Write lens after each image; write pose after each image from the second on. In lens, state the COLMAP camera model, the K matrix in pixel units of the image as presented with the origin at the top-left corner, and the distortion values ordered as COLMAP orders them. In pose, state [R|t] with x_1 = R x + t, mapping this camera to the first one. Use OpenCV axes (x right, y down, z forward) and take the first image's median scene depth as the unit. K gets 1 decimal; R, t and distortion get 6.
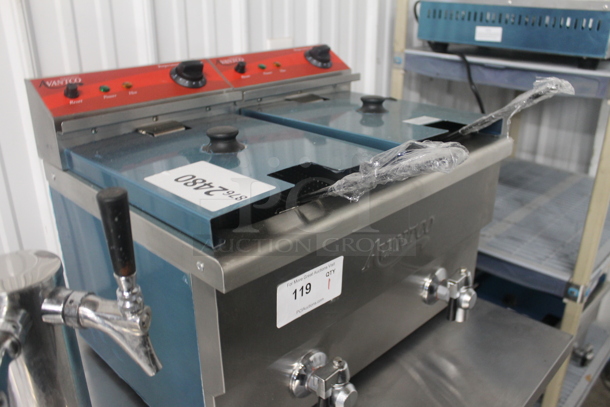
lens RADIAL K [[534.3, 0, 305.0], [0, 534.3, 203.5], [0, 0, 1]] dist [-0.190099, 0.252450]
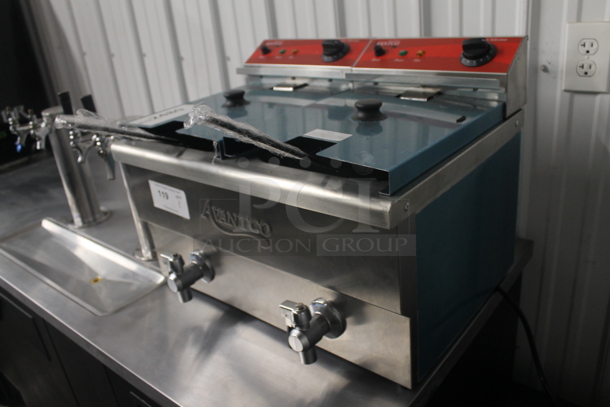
lens RADIAL K [[512.2, 0, 305.0], [0, 512.2, 203.5], [0, 0, 1]] dist [0.001099, -0.146982]
pose [[0.076446, 0.391822, -0.916860, 0.691407], [-0.273975, 0.892409, 0.358529, -0.230030], [0.958694, 0.223788, 0.175571, 0.542249]]
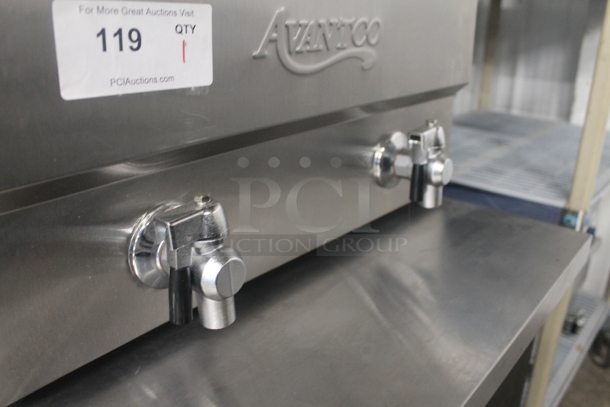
lens RADIAL K [[534.3, 0, 305.0], [0, 534.3, 203.5], [0, 0, 1]] dist [-0.190099, 0.252450]
pose [[0.998434, -0.015207, 0.053827, 0.069346], [0.016499, 0.999584, -0.023647, 0.161599], [-0.053445, 0.024498, 0.998270, 0.229043]]
